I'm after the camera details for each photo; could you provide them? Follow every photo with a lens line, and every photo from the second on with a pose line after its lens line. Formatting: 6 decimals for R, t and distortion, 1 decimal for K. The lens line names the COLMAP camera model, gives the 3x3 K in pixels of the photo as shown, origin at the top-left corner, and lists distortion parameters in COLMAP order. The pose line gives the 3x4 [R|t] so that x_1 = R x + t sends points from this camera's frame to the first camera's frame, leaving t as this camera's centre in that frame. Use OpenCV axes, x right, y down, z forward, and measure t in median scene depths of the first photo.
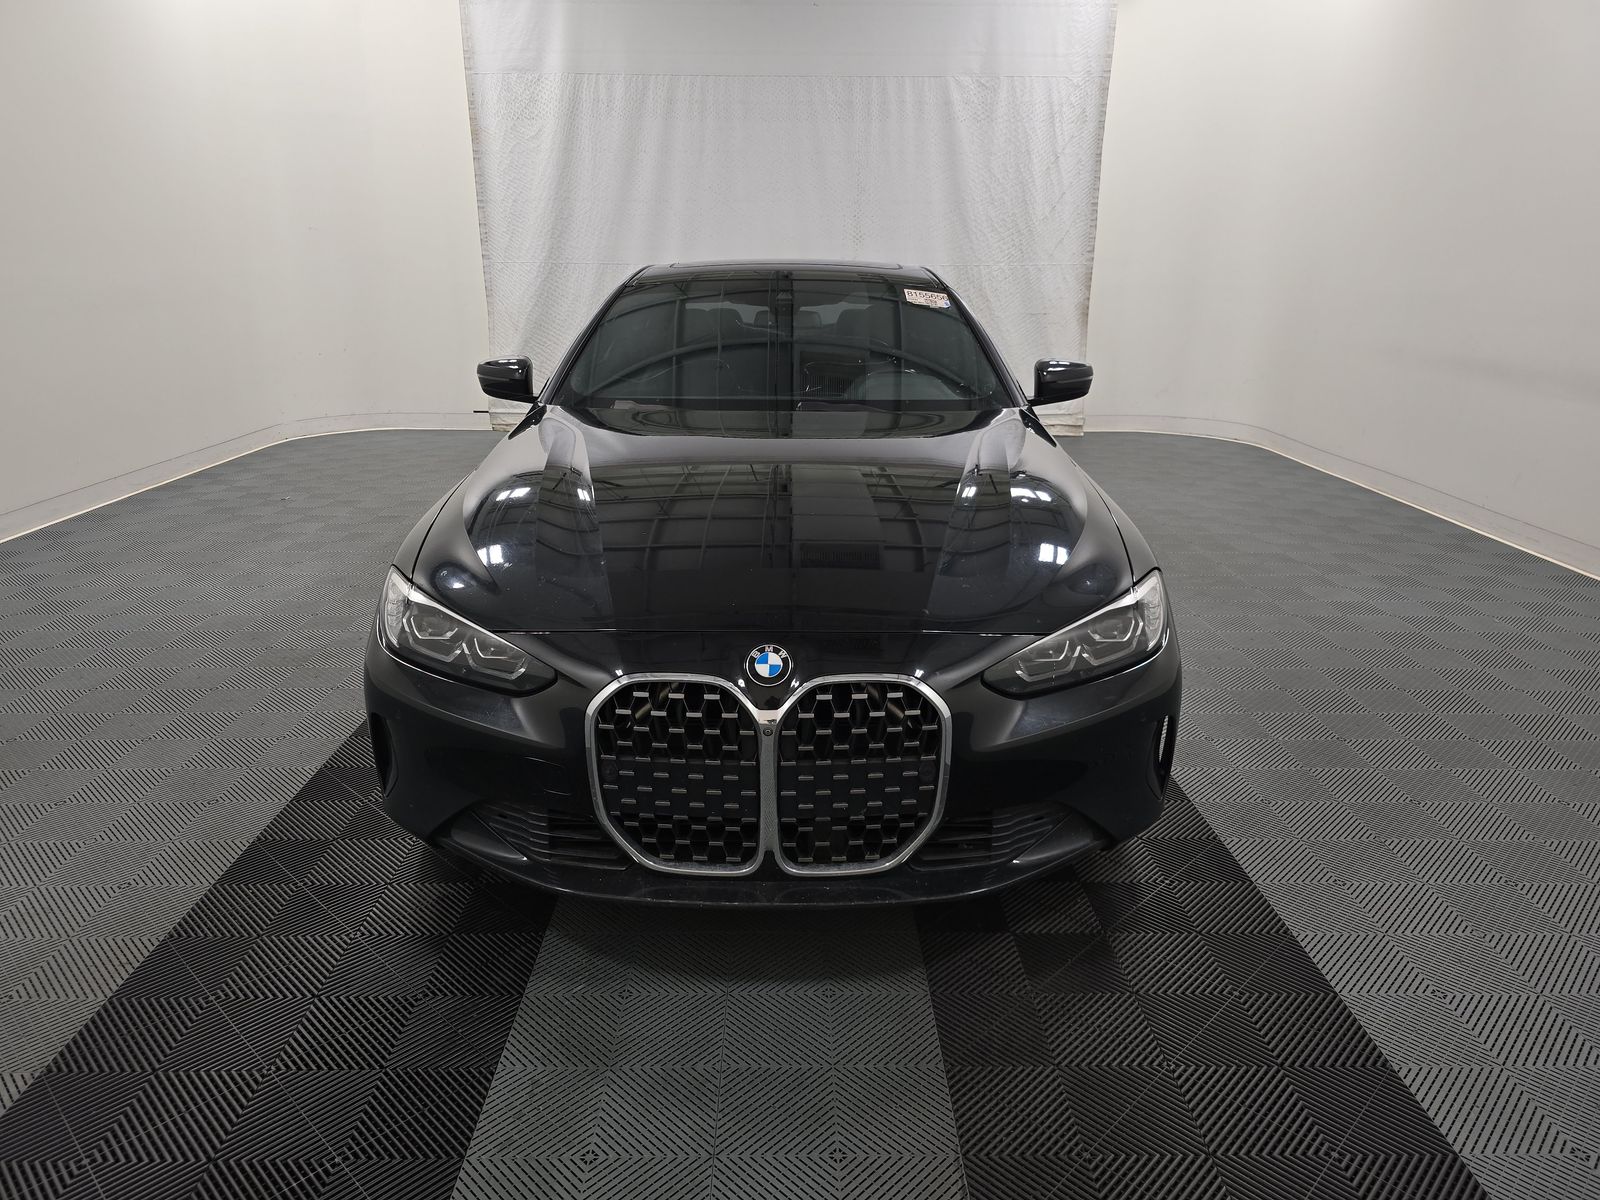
lens RADIAL K [[1069.8, 0, 800.0], [0, 1069.8, 600.0], [0, 0, 1]] dist [0.045928, -0.038960]
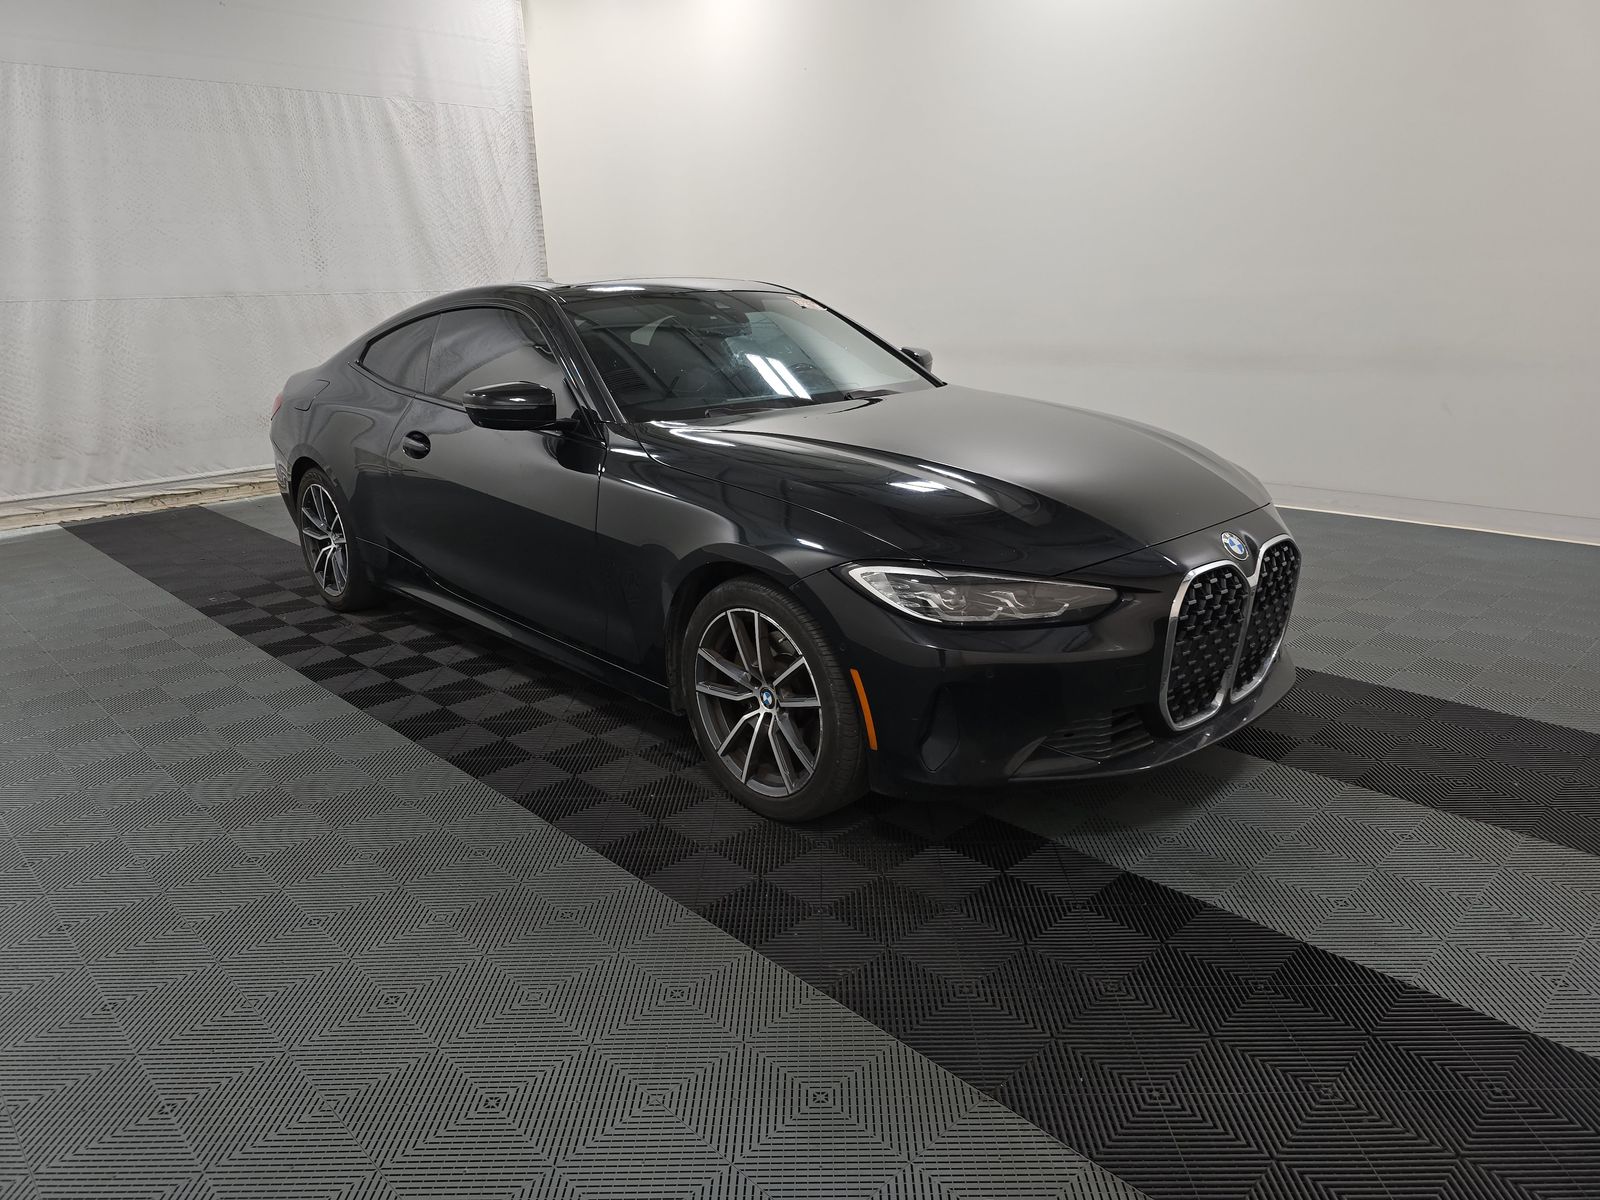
lens RADIAL K [[1069.8, 0, 800.0], [0, 1069.8, 600.0], [0, 0, 1]] dist [0.045928, -0.038960]
pose [[0.724187, -0.218810, 0.653968, -0.321326], [0.237578, 0.969434, 0.061274, -0.020968], [-0.647387, 0.110994, 0.754036, 0.080486]]
